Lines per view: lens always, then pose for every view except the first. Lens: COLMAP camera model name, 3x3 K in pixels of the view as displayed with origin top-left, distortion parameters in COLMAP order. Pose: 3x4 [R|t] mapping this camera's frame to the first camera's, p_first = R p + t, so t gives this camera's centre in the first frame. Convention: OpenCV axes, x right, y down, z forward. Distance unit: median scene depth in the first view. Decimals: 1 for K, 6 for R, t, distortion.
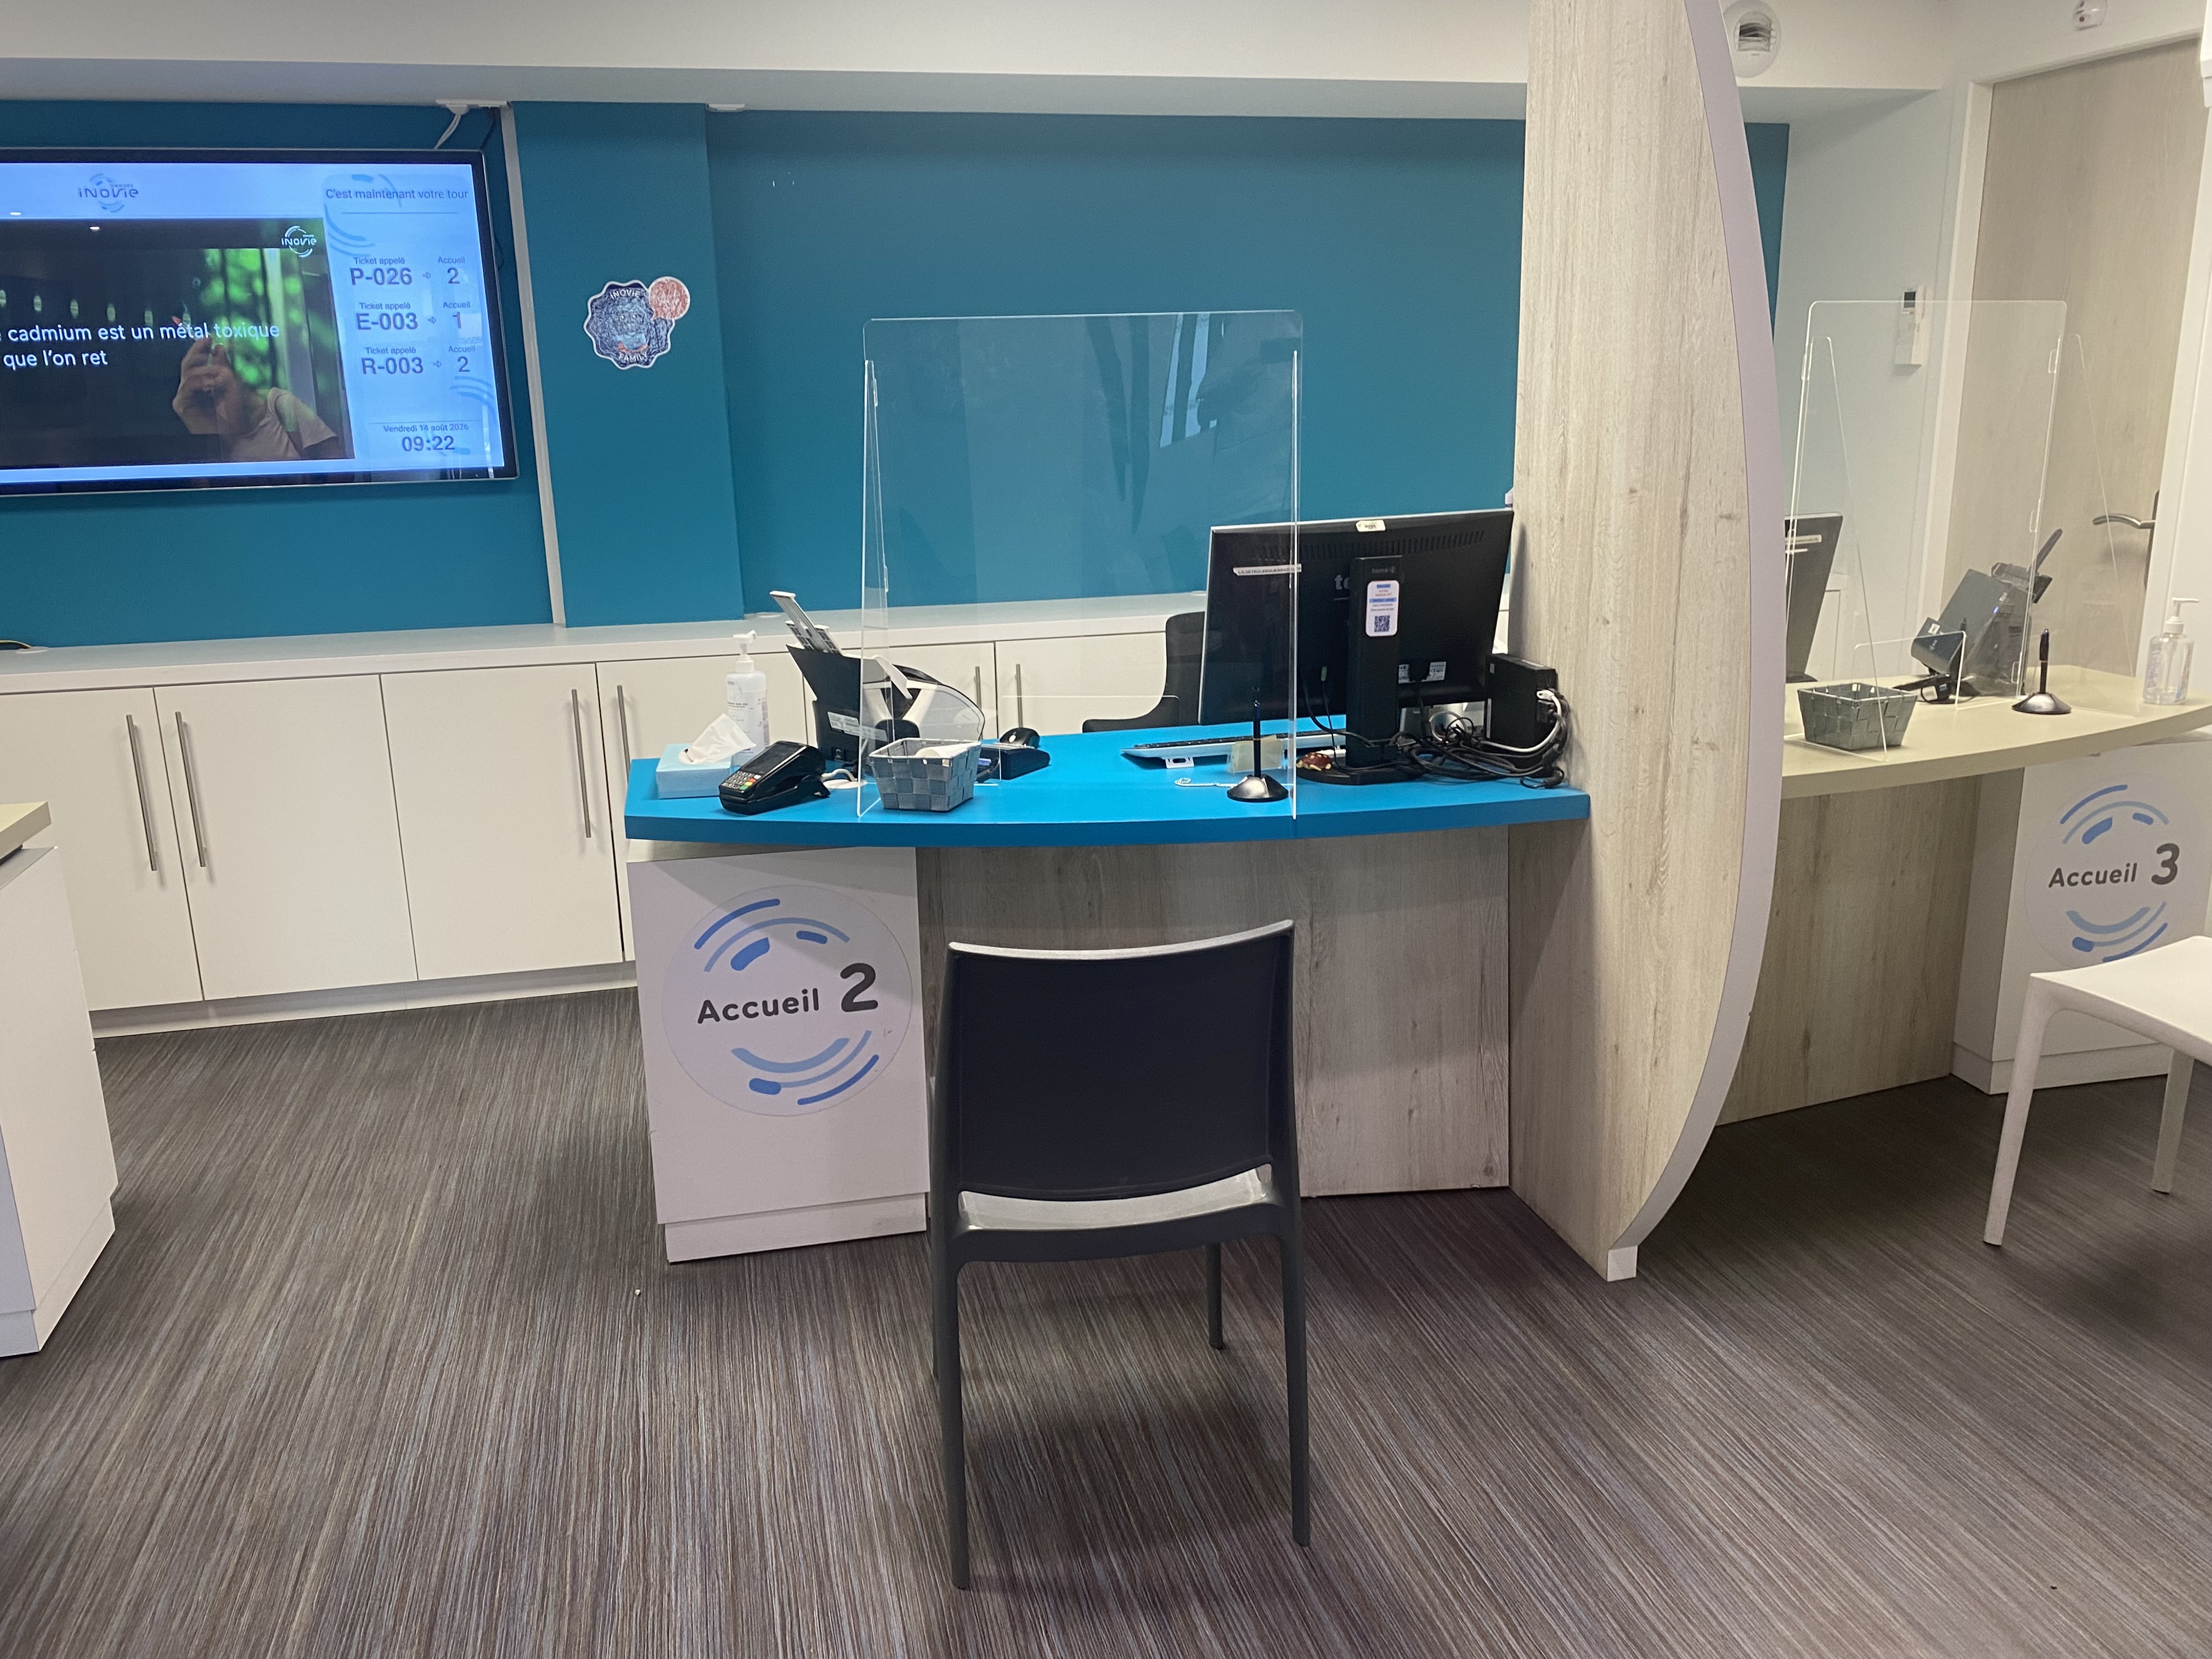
lens RADIAL K [[1757.4, 0, 1106.0], [0, 1757.4, 829.5], [0, 0, 1]] dist [0.136748, -0.258243]
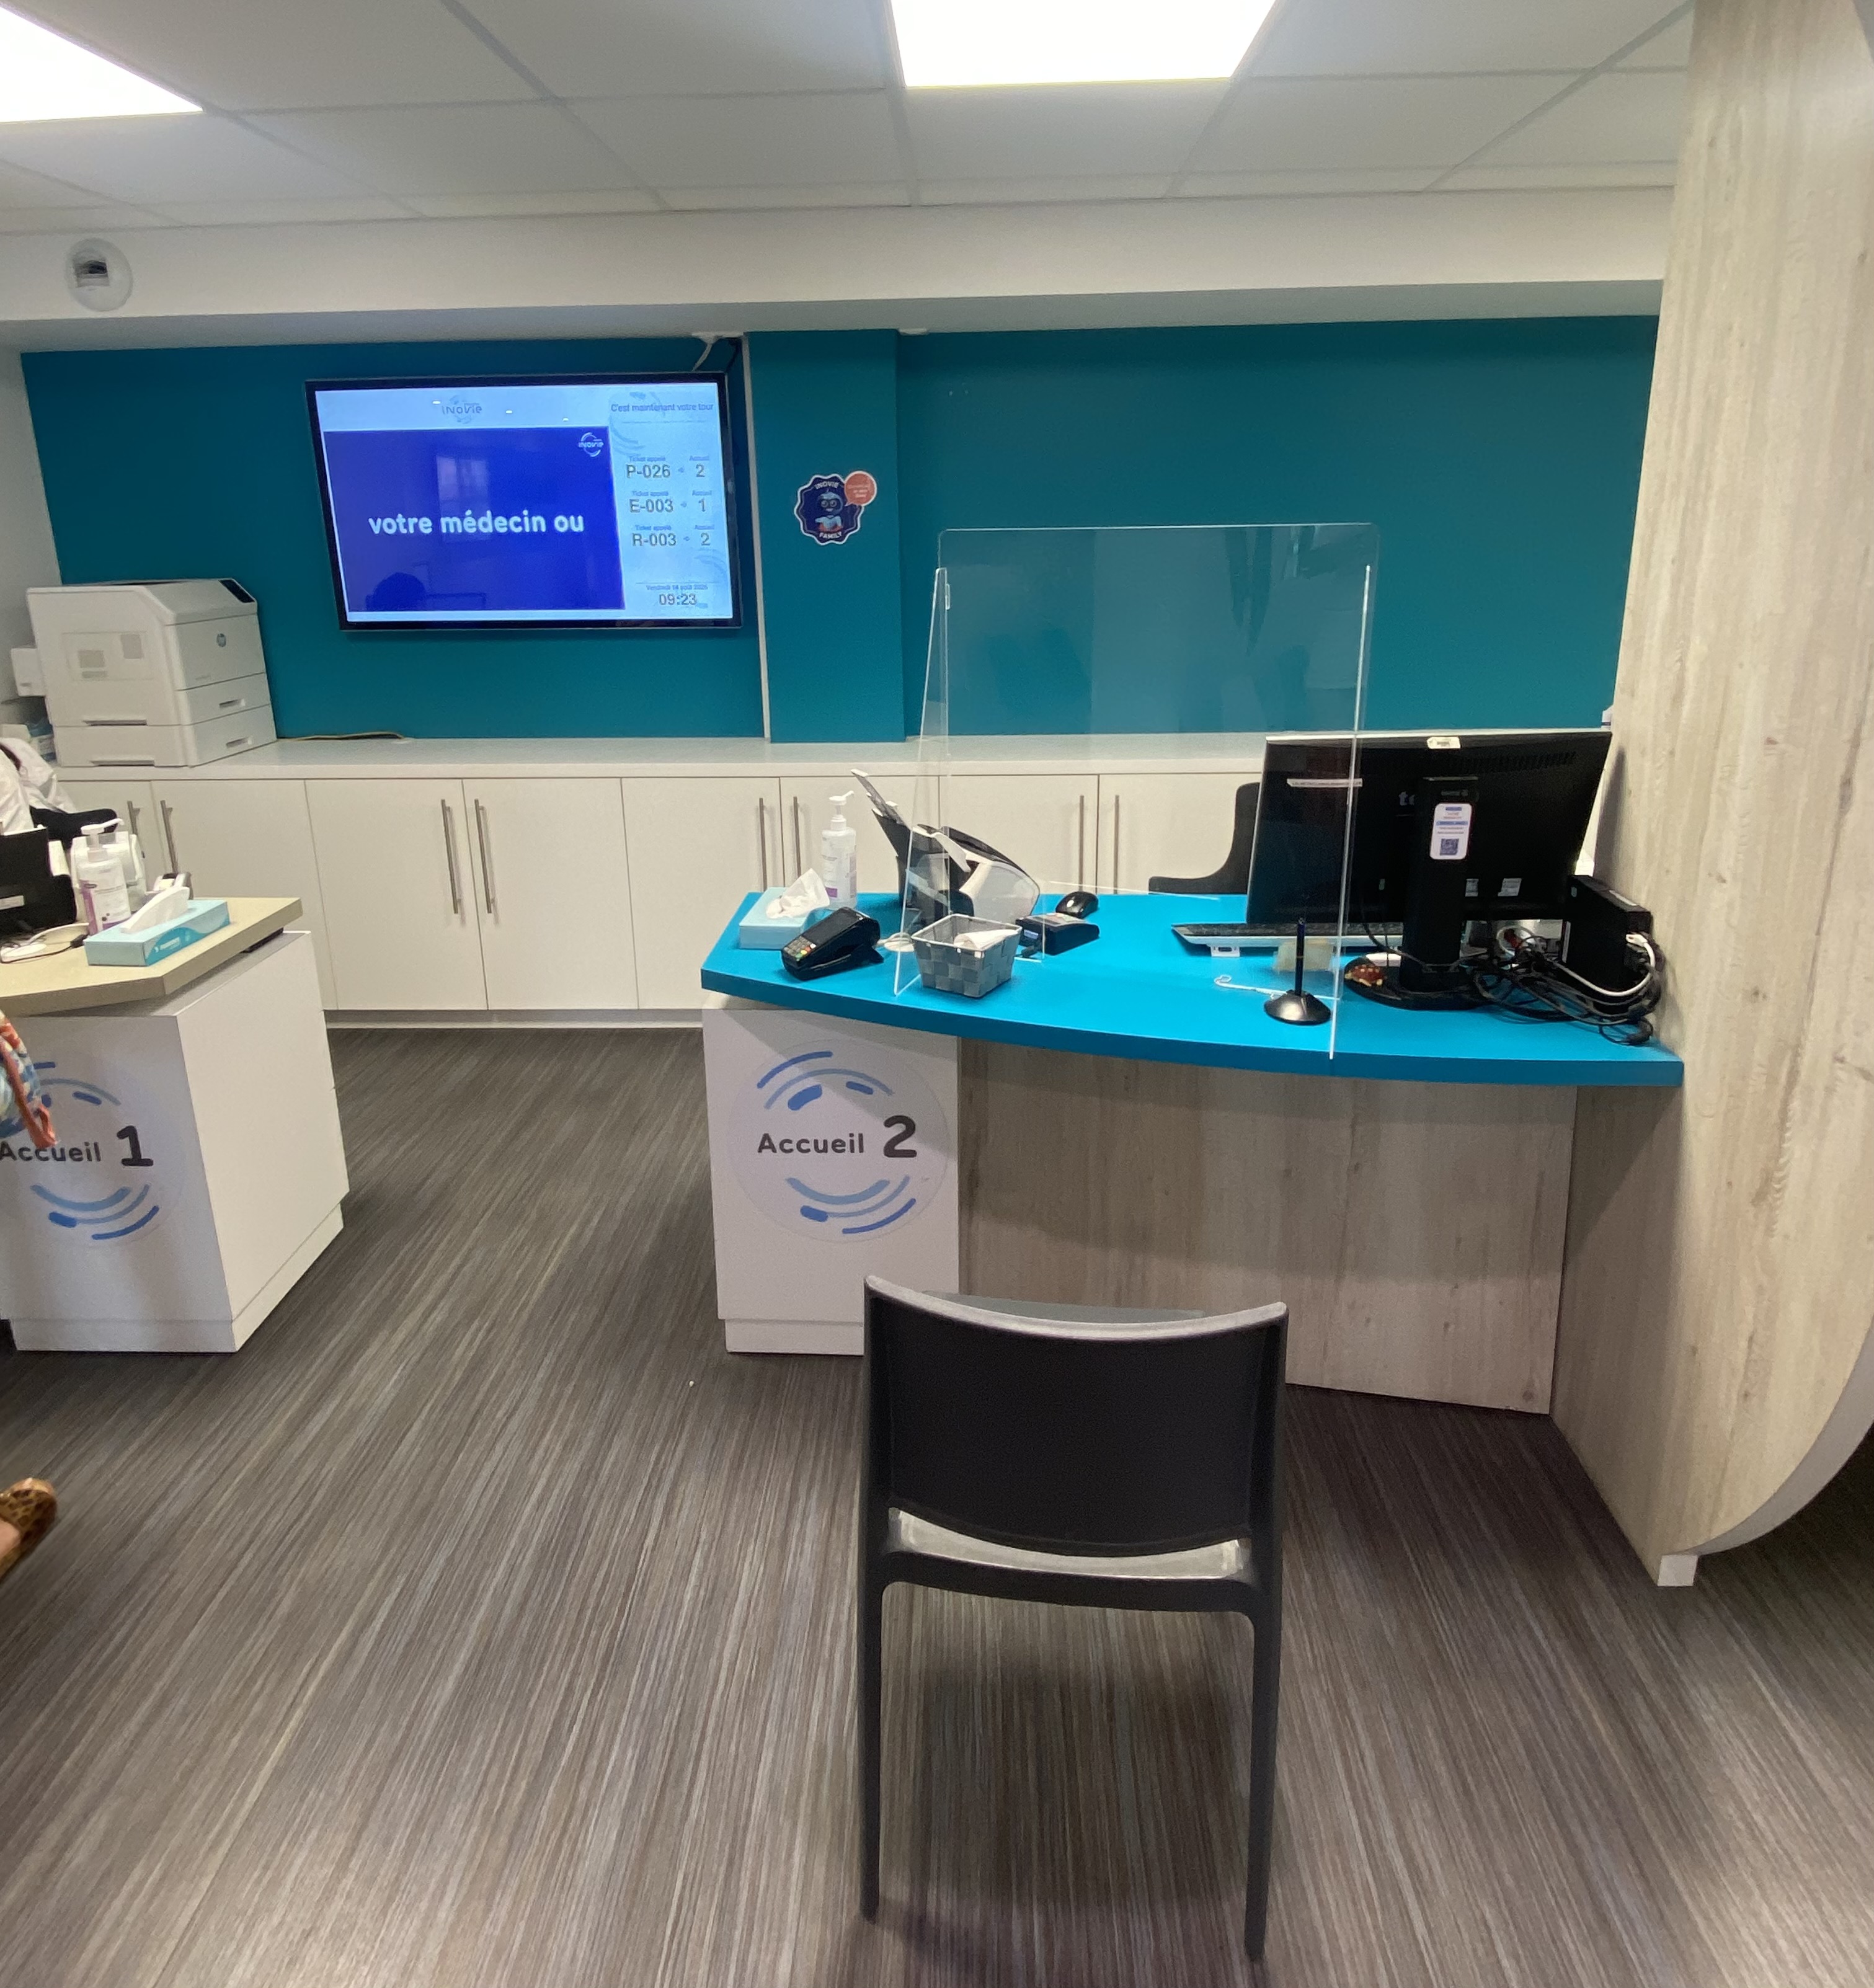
lens RADIAL K [[1178.6, 0, 932.5], [0, 1178.6, 804.9], [0, 0, 1]] dist [0.021944, -0.019845]
pose [[0.961098, 0.071991, -0.266661, 0.058225], [-0.072117, 0.997353, 0.009336, -0.125231], [0.266627, 0.010258, 0.963745, 0.318424]]
